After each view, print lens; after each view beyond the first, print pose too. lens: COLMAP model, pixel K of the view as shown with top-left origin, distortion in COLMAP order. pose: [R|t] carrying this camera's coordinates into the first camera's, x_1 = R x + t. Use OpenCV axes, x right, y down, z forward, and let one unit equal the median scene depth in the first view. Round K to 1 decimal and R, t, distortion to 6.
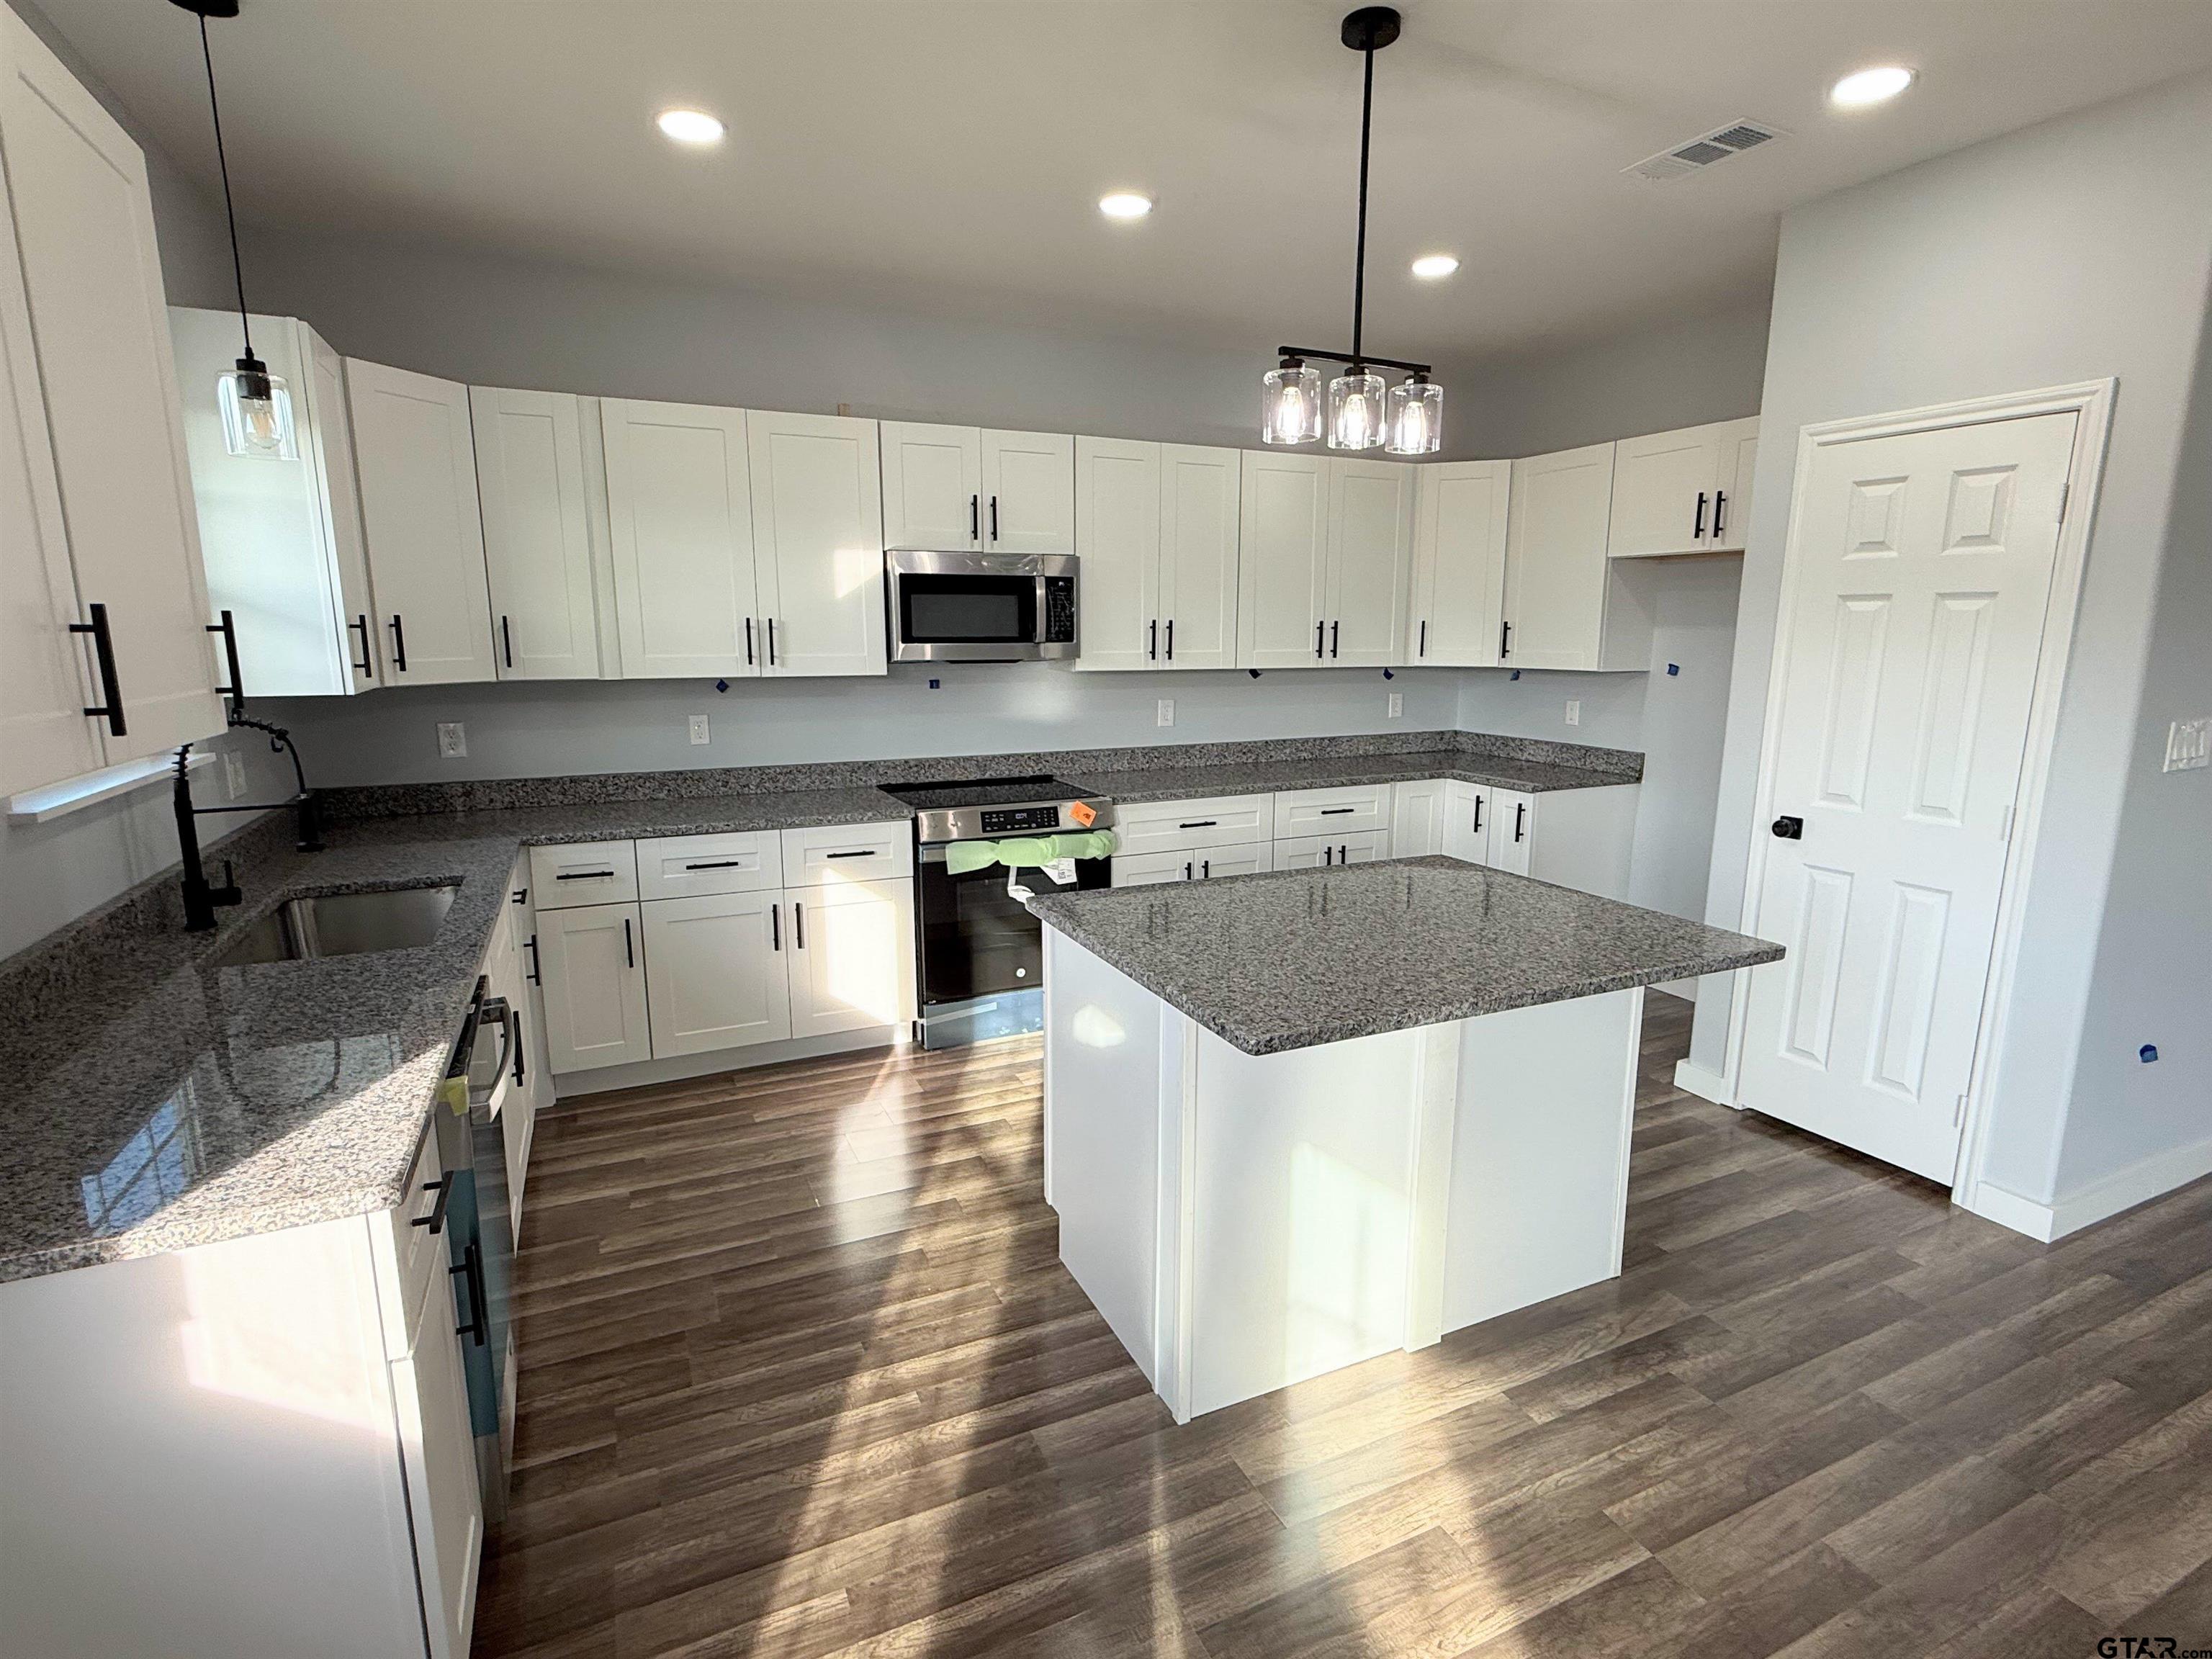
lens RADIAL K [[1086.1, 0, 1104.9], [0, 1086.1, 822.1], [0, 0, 1]] dist [0.001664, 0.000296]
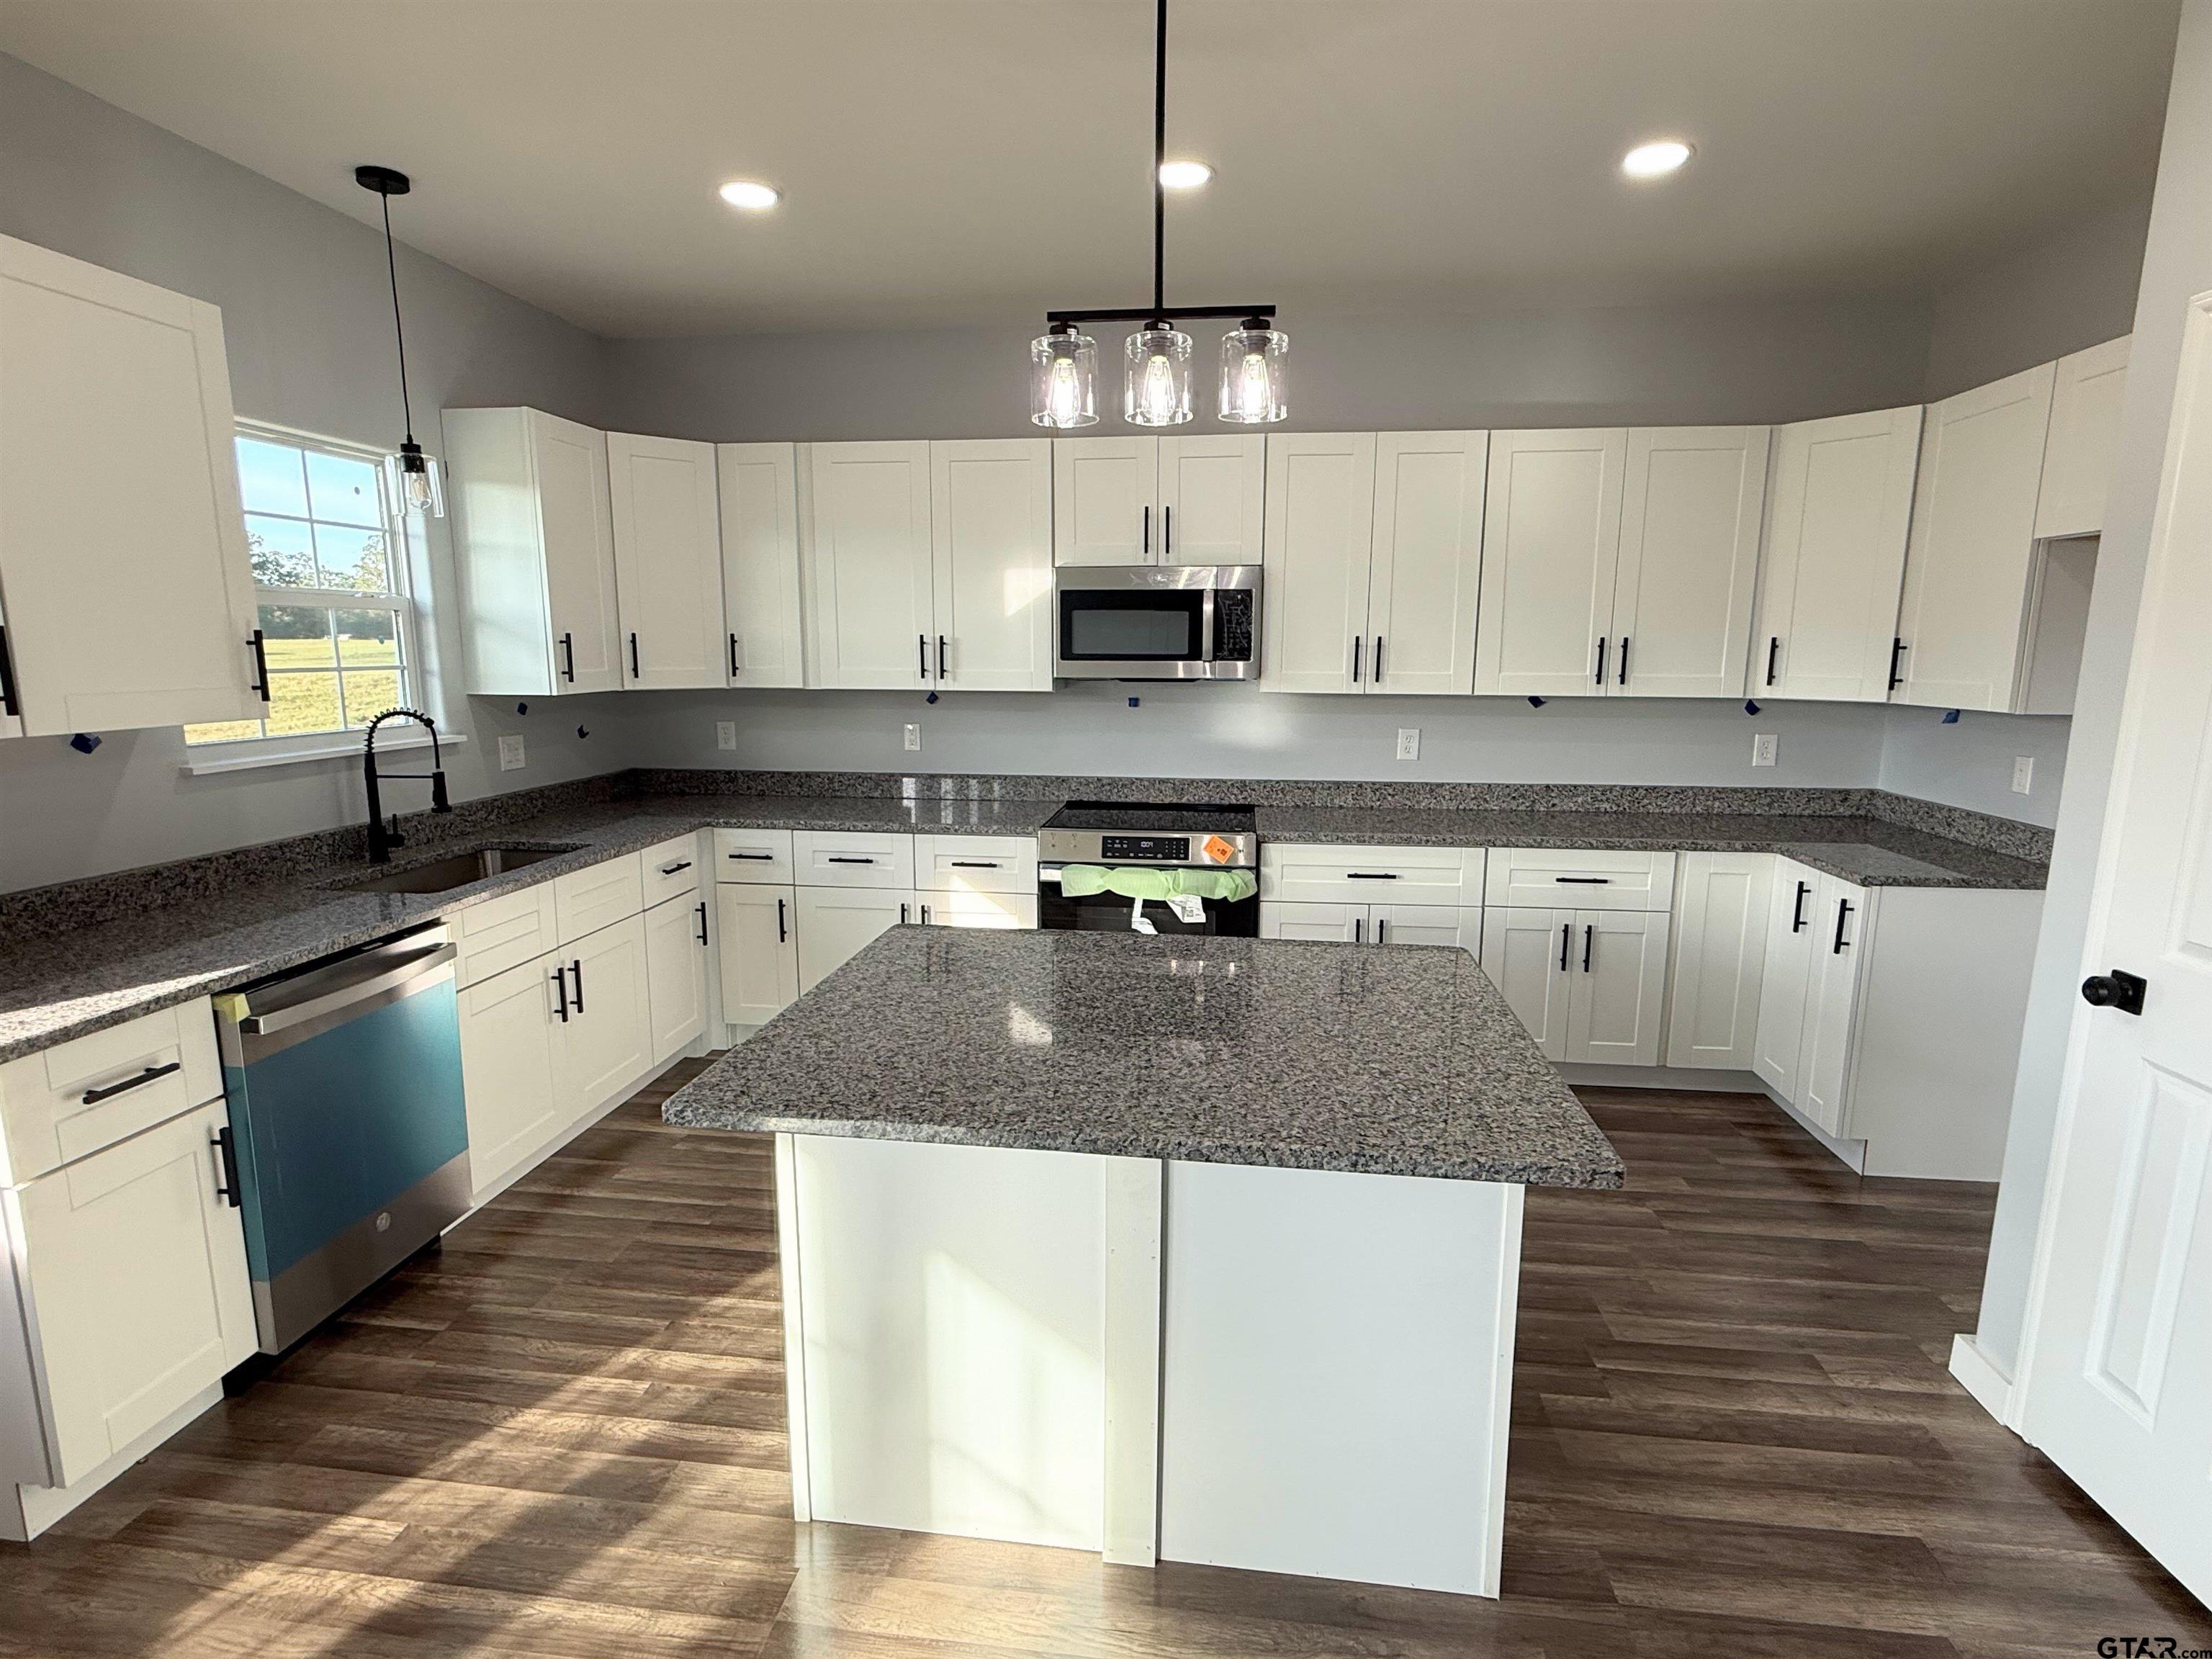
lens RADIAL K [[1084.7, 0, 1117.4], [0, 1084.7, 819.4], [0, 0, 1]] dist [0.001262, -0.000009]
pose [[0.848293, 0.086680, -0.522384, 0.392413], [-0.096143, 0.995327, 0.009030, -0.033528], [0.520725, 0.042564, 0.852663, 0.187064]]
